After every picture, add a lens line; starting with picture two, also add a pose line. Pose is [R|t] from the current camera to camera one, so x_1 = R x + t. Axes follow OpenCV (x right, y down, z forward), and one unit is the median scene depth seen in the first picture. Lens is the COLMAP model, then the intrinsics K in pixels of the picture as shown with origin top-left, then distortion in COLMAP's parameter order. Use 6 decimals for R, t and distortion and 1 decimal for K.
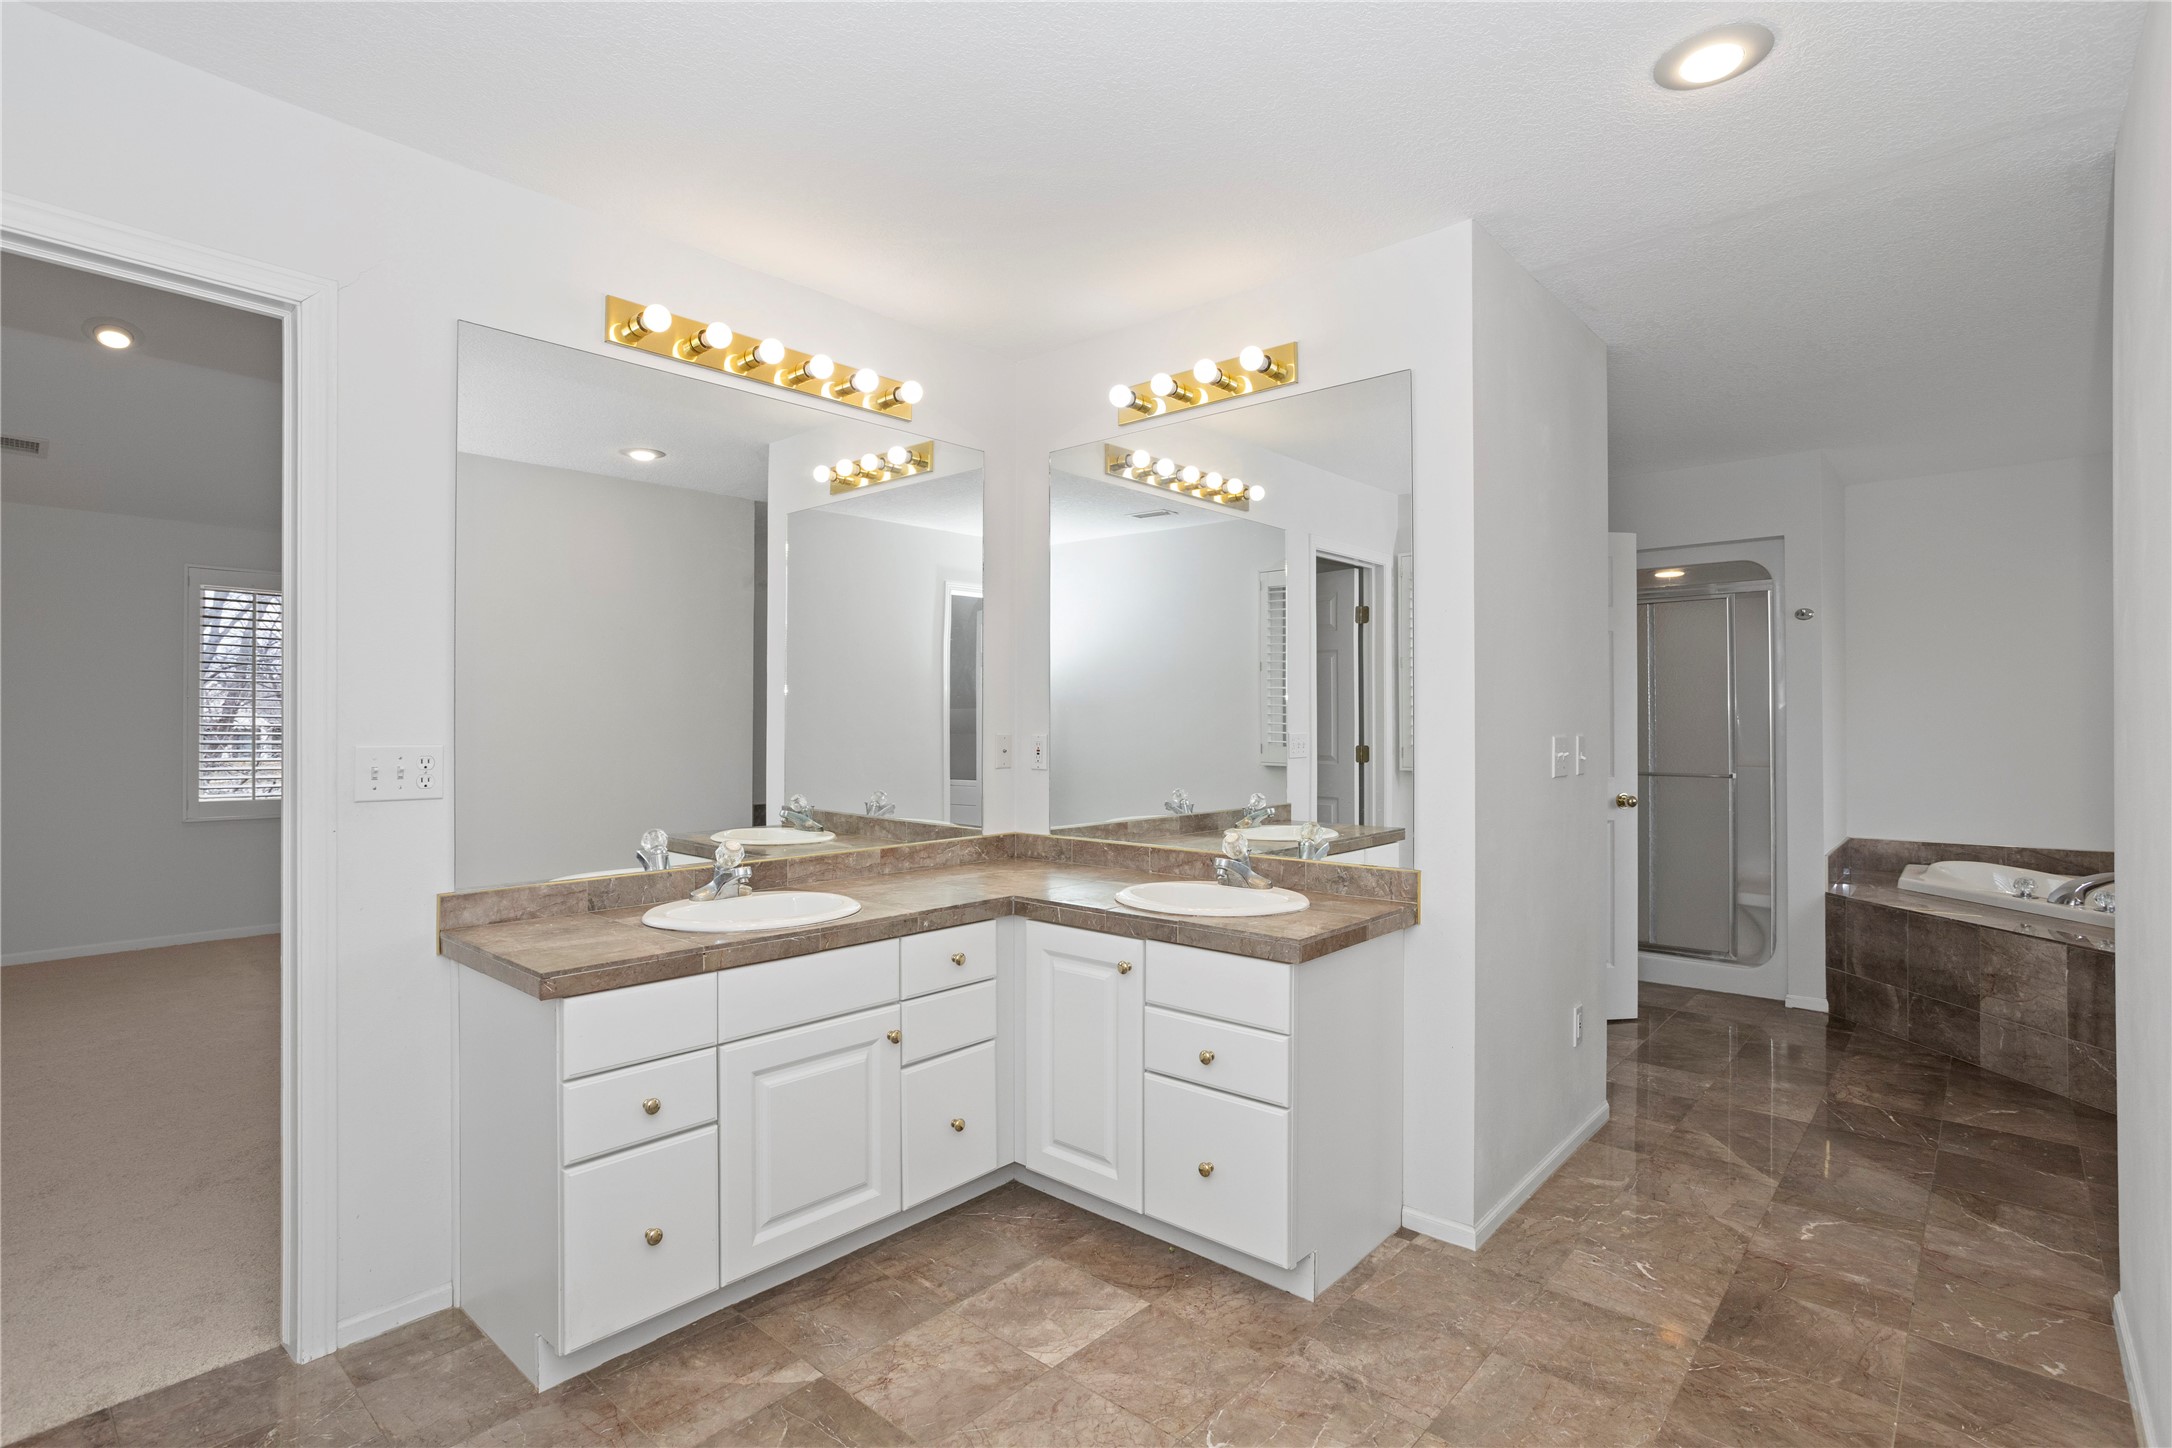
lens RADIAL K [[1048.8, 0, 1087.5], [0, 1048.8, 736.5], [0, 0, 1]] dist [-0.001853, 0.004609]
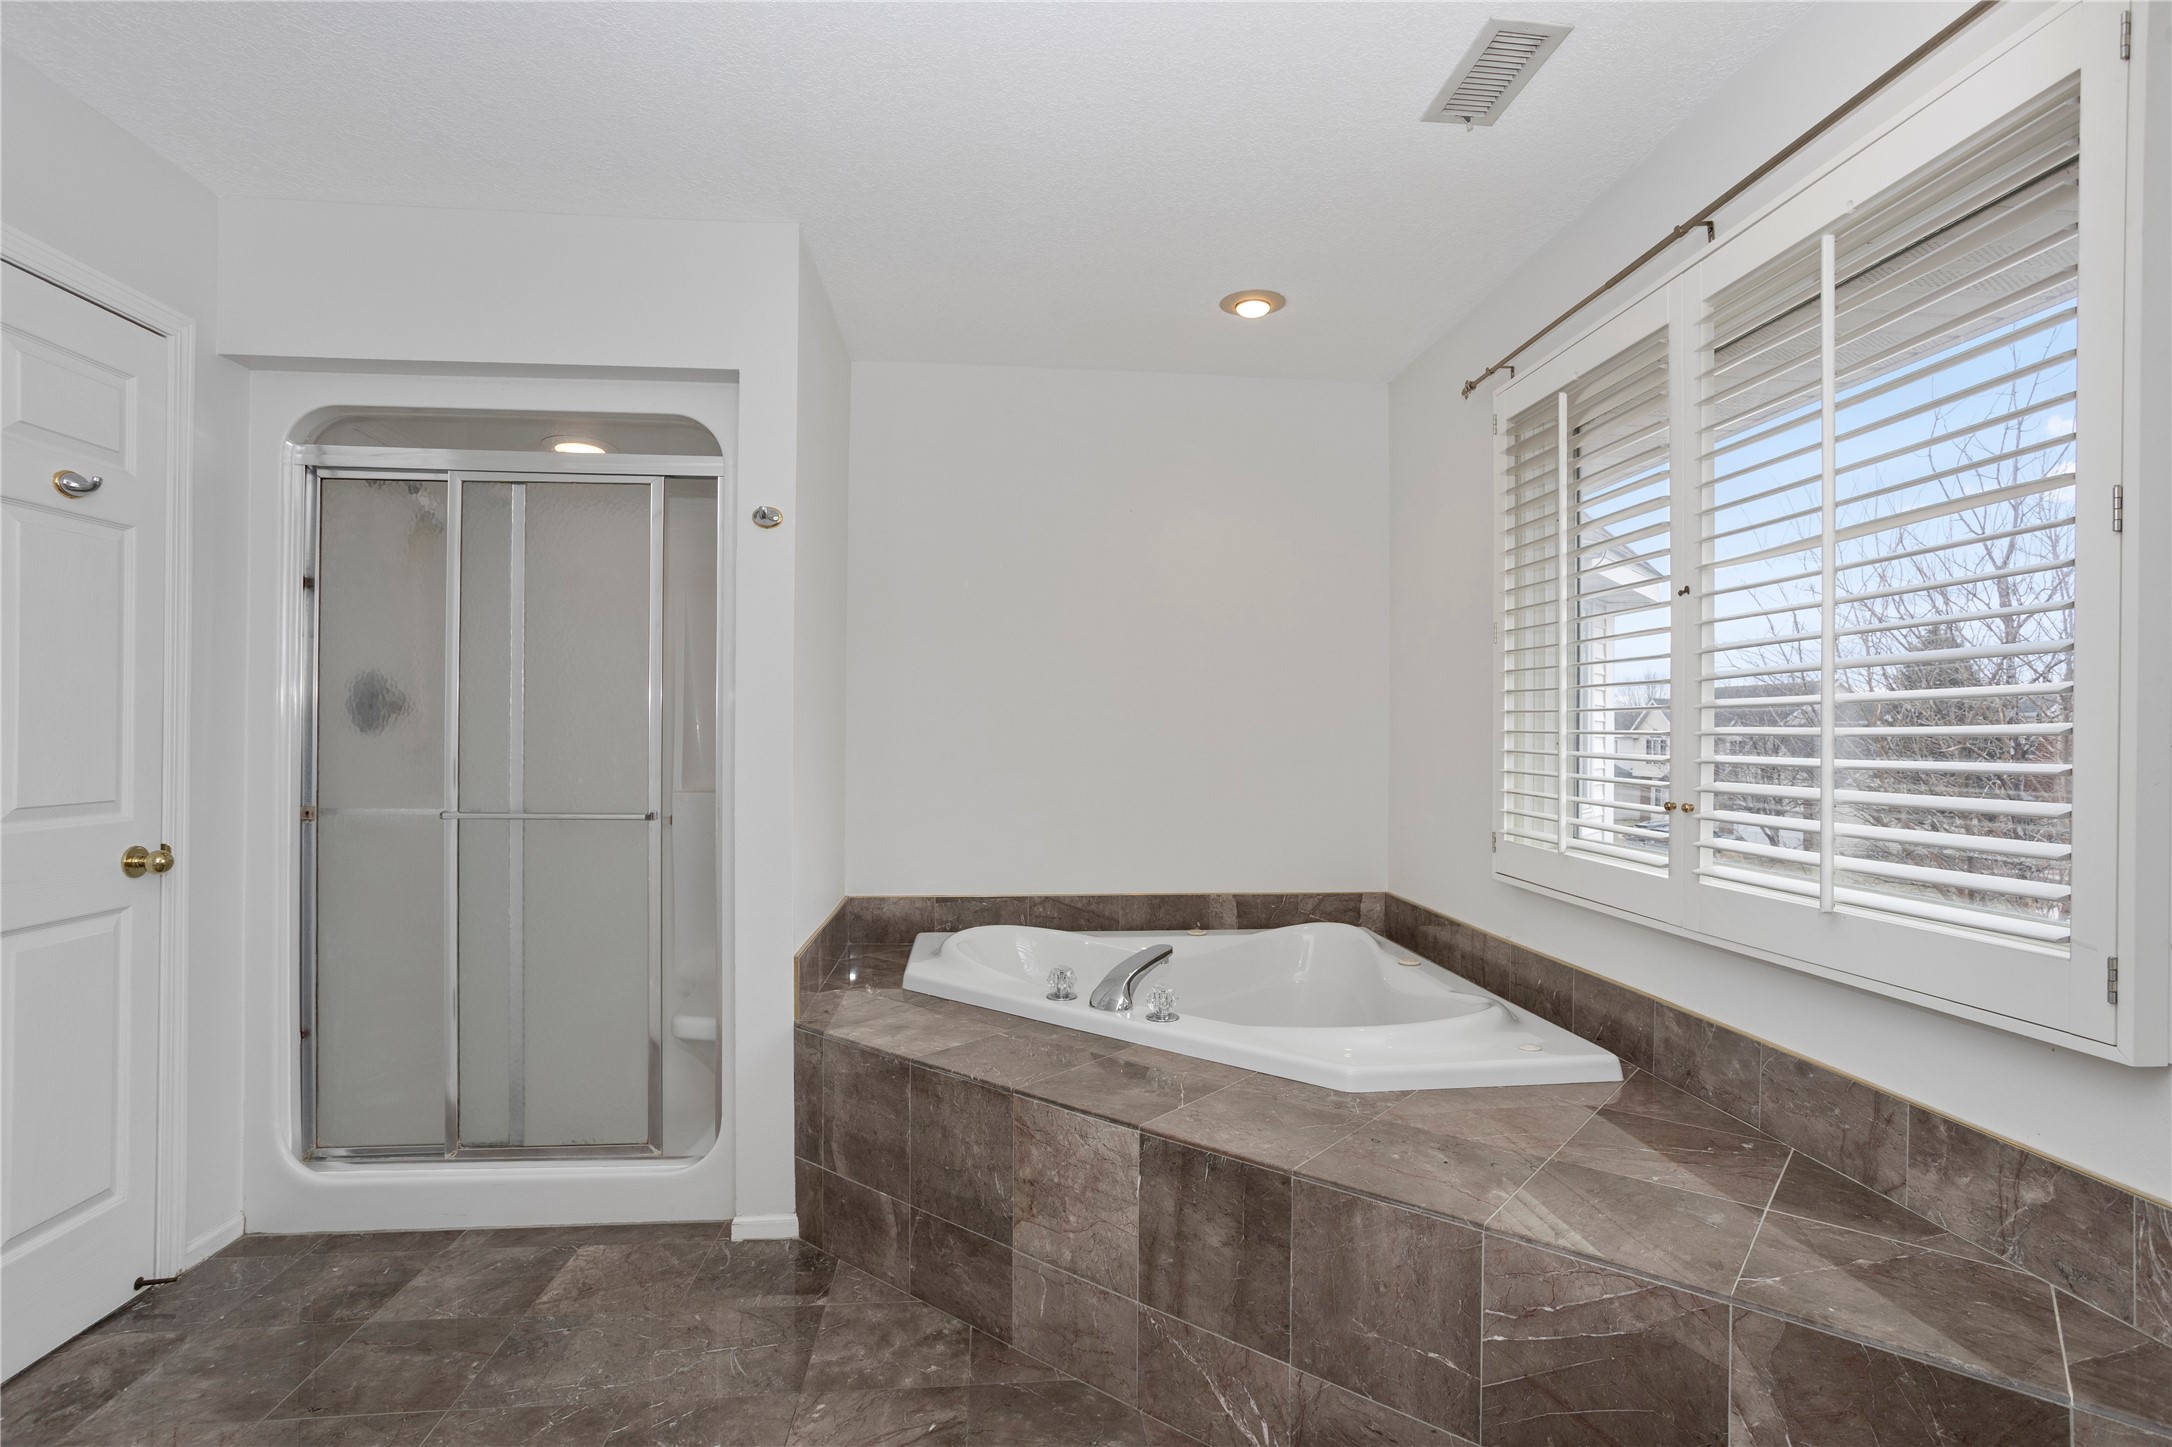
lens RADIAL K [[1048.8, 0, 1086.9], [0, 1048.8, 733.9], [0, 0, 1]] dist [-0.001853, 0.004609]
pose [[0.692517, 0.010499, 0.721325, 0.445380], [-0.005743, 0.999943, -0.009041, 0.000659], [-0.721379, 0.002119, 0.692538, 0.550183]]
